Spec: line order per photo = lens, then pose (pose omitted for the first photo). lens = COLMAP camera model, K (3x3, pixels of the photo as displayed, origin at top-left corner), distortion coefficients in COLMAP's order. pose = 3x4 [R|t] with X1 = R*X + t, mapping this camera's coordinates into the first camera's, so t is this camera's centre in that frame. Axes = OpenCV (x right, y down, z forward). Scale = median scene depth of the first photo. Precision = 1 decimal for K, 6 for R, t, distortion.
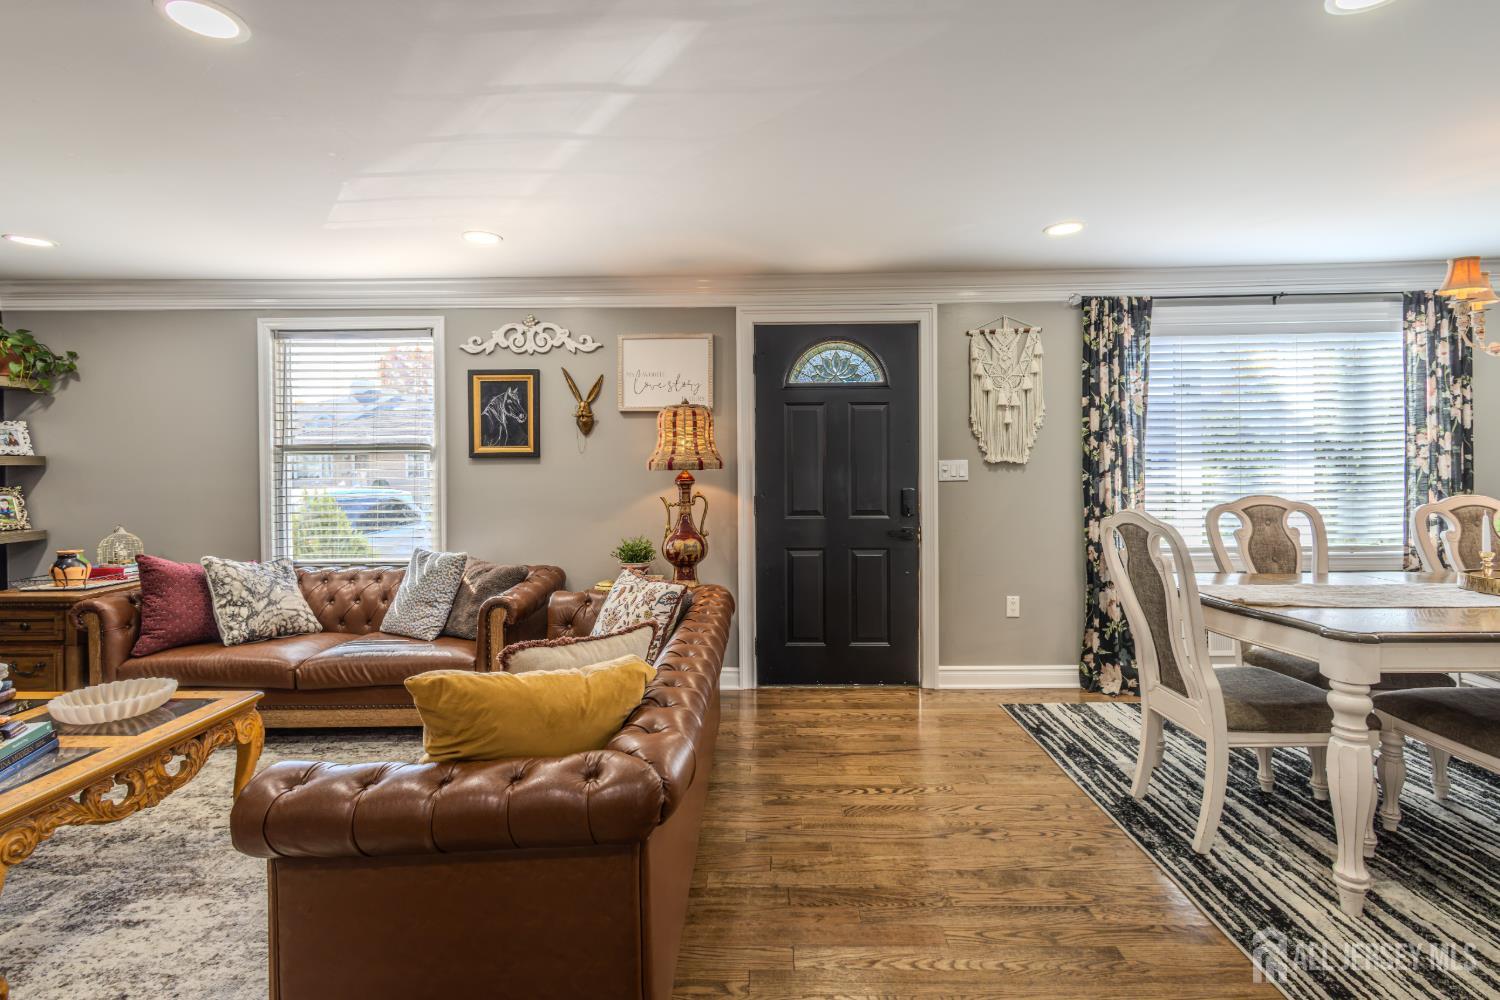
lens RADIAL K [[705.3, 0, 753.6], [0, 705.3, 457.7], [0, 0, 1]] dist [0.019649, -0.008211]
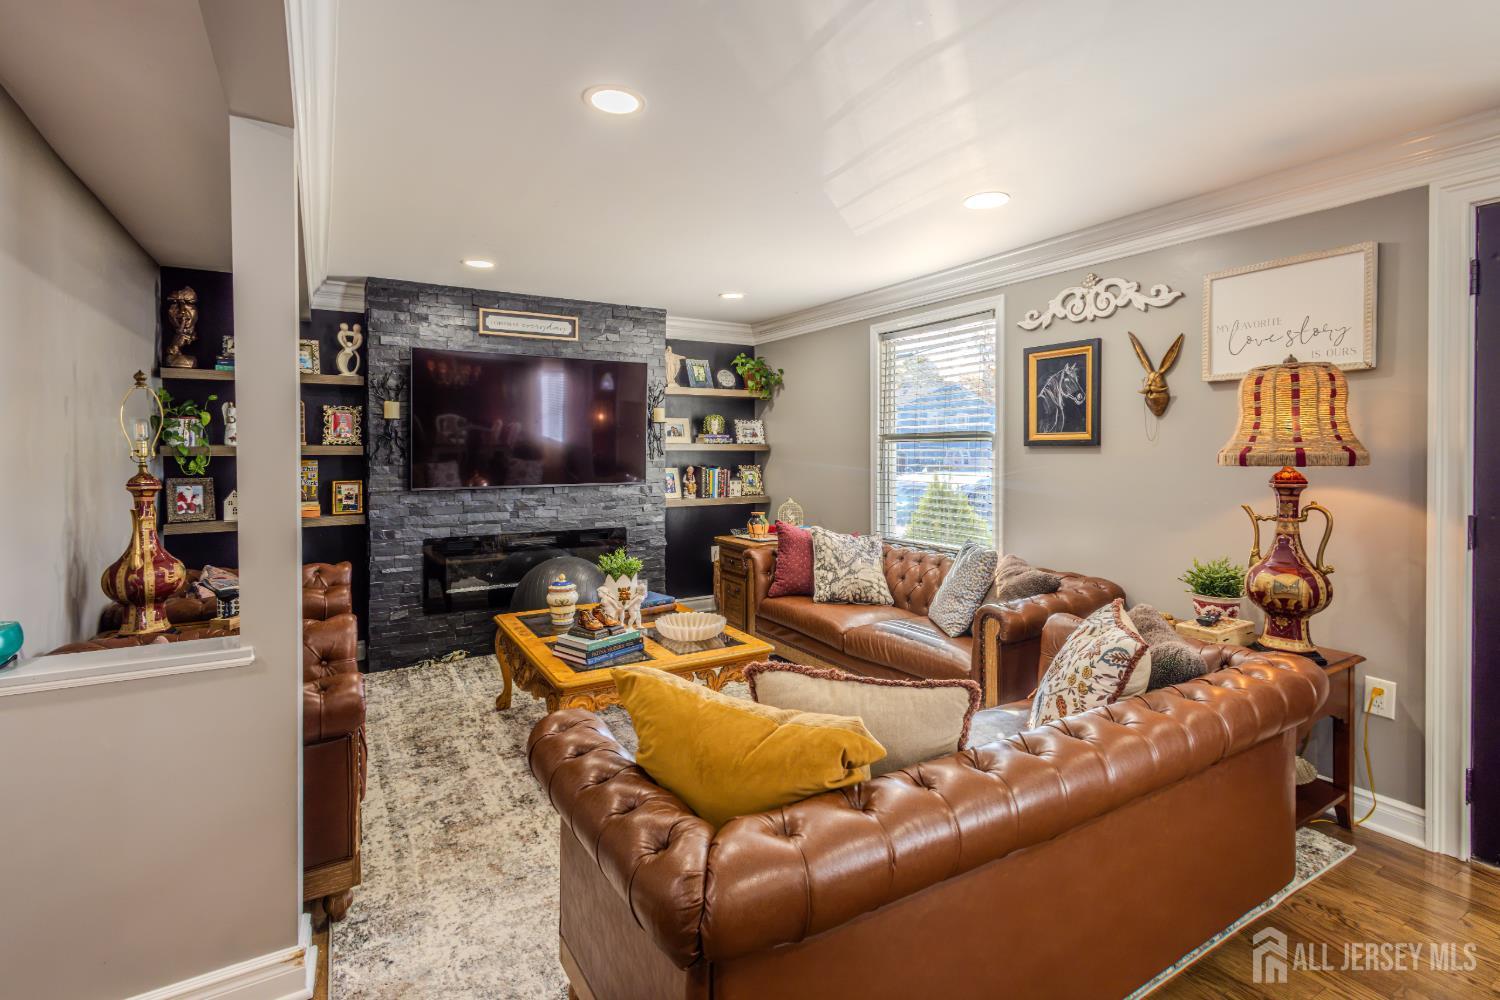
lens RADIAL K [[701.7, 0, 749.6], [0, 701.7, 449.5], [0, 0, 1]] dist [0.003659, -0.000209]
pose [[0.530110, 0.006193, -0.847906, 0.176612], [0.003430, 0.999949, 0.009449, -0.004955], [0.847922, -0.007918, 0.530062, 0.231525]]
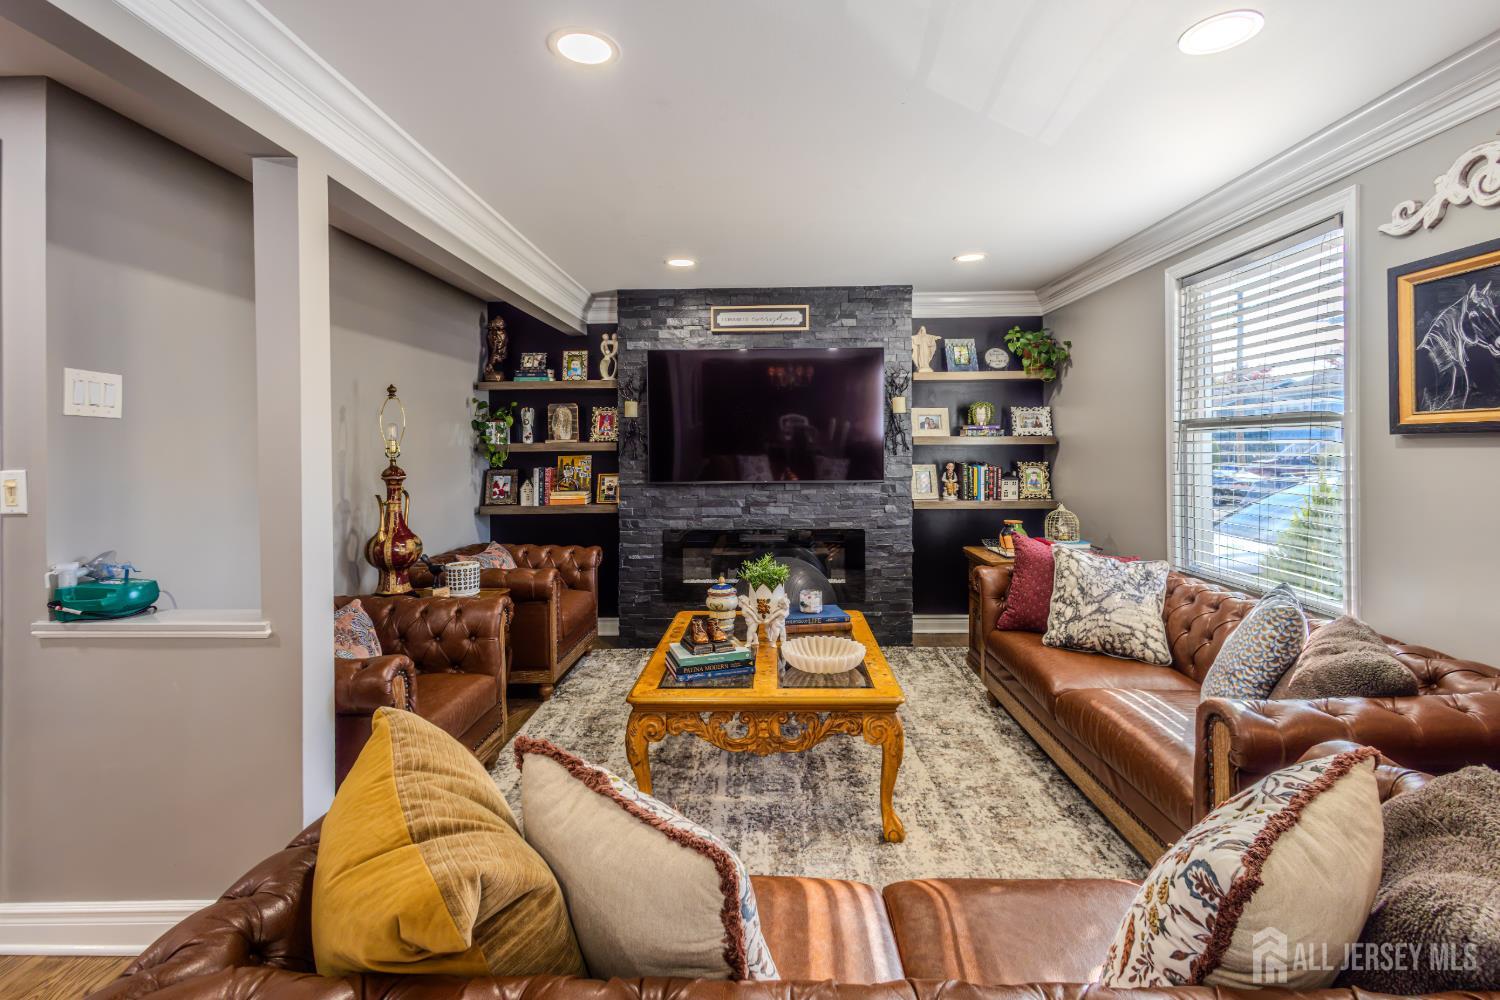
lens RADIAL K [[696.5, 0, 748.3], [0, 696.5, 439.6], [0, 0, 1]] dist [0.003251, -0.000171]
pose [[-0.012039, -0.001641, -0.999926, 0.132908], [0.015238, 0.999882, -0.001824, -0.001973], [0.999811, -0.015259, -0.012013, 0.533821]]
